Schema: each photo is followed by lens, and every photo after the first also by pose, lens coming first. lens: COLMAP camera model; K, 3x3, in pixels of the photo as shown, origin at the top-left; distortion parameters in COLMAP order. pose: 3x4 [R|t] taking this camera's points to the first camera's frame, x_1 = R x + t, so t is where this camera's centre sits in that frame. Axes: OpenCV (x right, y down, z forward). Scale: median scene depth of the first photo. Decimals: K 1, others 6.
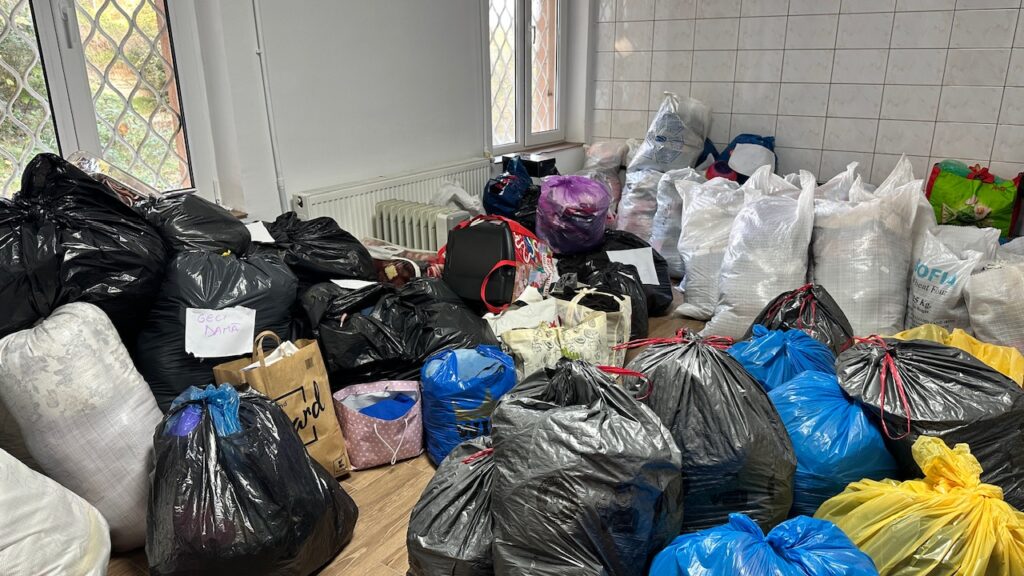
lens RADIAL K [[721.8, 0, 514.5], [0, 721.8, 289.7], [0, 0, 1]] dist [0.142791, -0.232662]
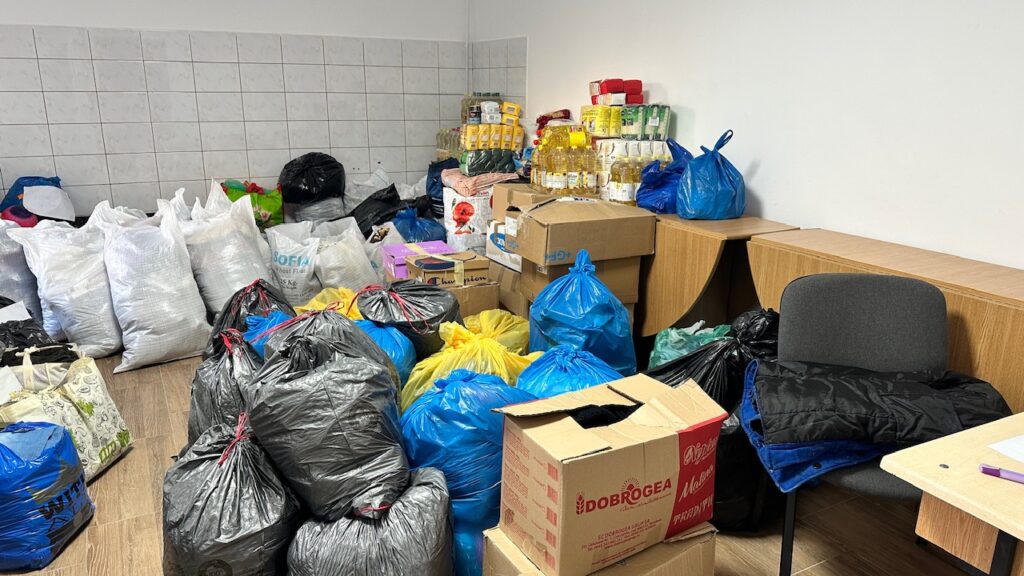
lens RADIAL K [[721.8, 0, 514.5], [0, 721.8, 289.7], [0, 0, 1]] dist [0.142791, -0.232662]
pose [[0.433570, -0.231021, 0.871003, -0.452426], [0.268535, 0.955787, 0.119837, -0.020220], [-0.860178, 0.181937, 0.476437, 0.005336]]
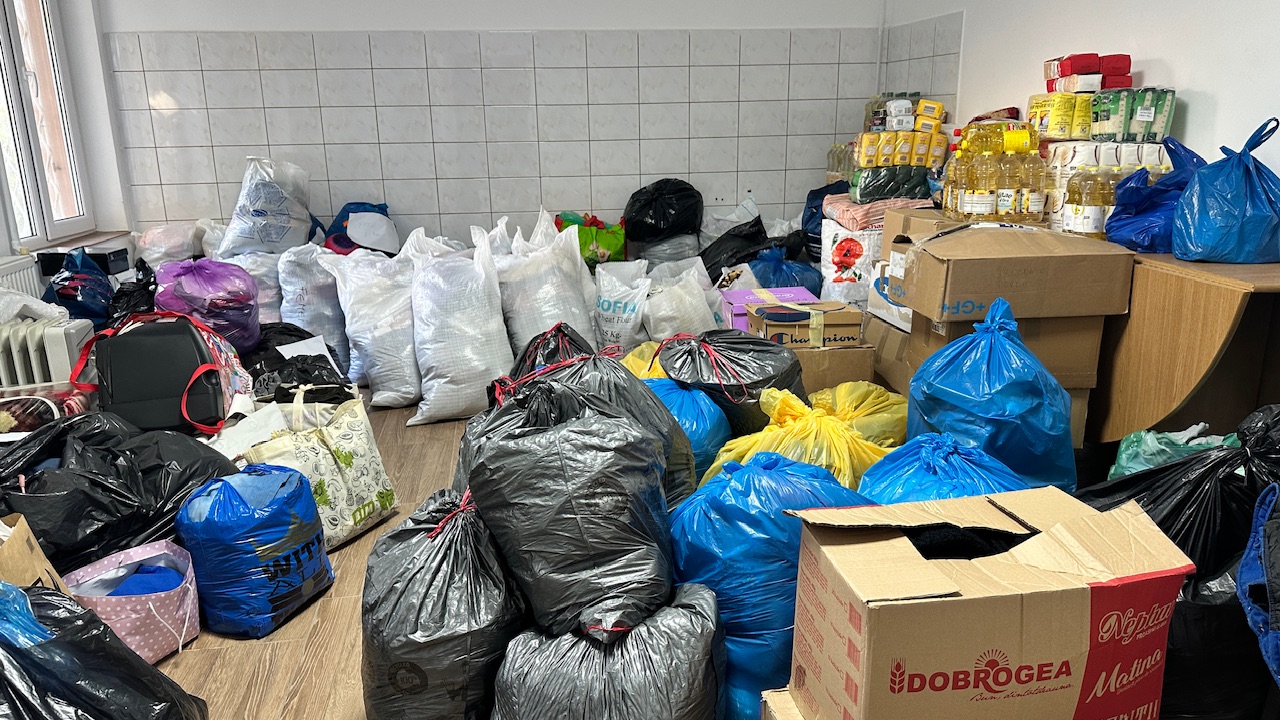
lens RADIAL K [[902.2, 0, 643.2], [0, 902.2, 362.2], [0, 0, 1]] dist [0.142791, -0.232662]
pose [[0.711584, -0.183959, 0.678091, -0.330312], [0.228263, 0.973291, 0.024506, 0.036472], [-0.664488, 0.137345, 0.734569, 0.000168]]
